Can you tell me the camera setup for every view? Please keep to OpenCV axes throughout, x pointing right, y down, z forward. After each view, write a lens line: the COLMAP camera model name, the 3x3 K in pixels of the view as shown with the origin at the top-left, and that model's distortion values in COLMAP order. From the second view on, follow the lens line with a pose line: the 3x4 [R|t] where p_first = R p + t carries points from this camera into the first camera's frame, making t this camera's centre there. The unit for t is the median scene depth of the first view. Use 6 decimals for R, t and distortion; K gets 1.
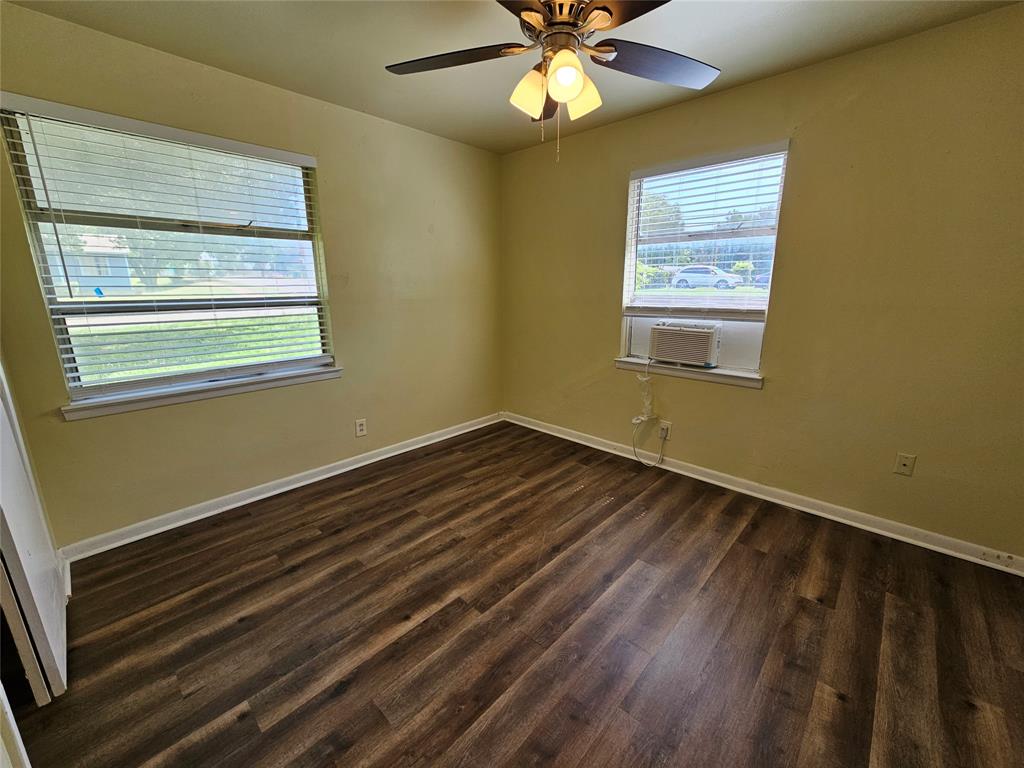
lens RADIAL K [[418.3, 0, 518.0], [0, 418.3, 381.0], [0, 0, 1]] dist [-0.000877, 0.000787]
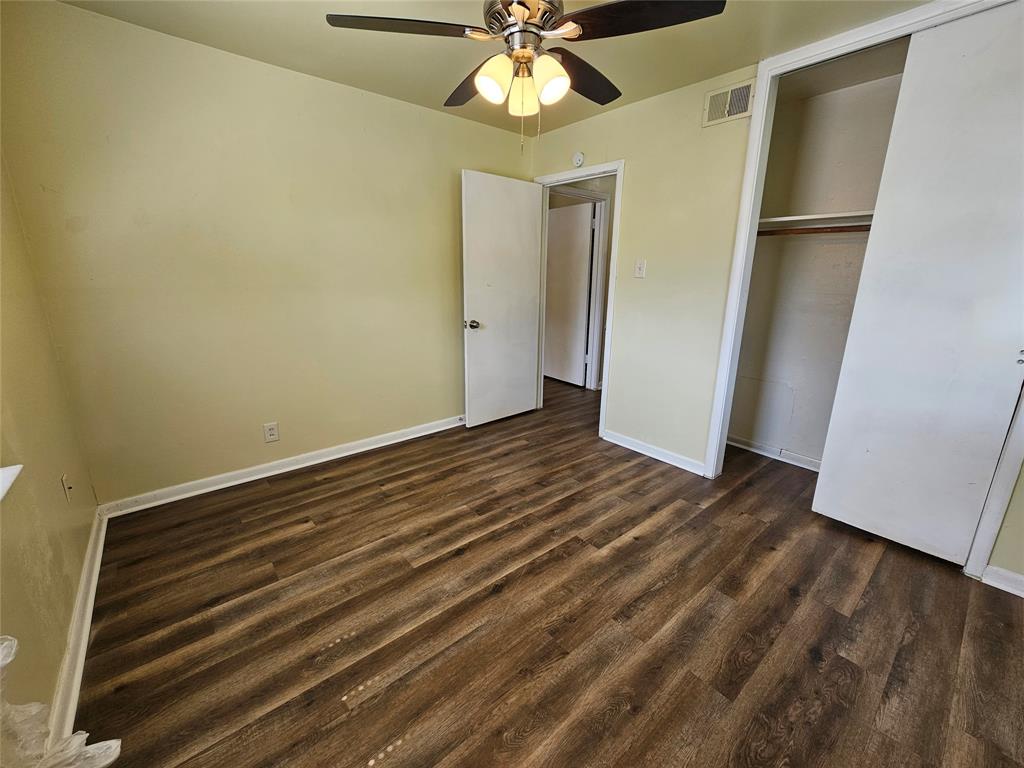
lens RADIAL K [[418.3, 0, 518.0], [0, 418.3, 381.0], [0, 0, 1]] dist [-0.000877, 0.000787]
pose [[-0.993088, -0.040909, 0.110014, -0.026133], [0.014722, 0.886477, 0.462539, -0.372822], [-0.116447, 0.460961, -0.879747, 1.628709]]
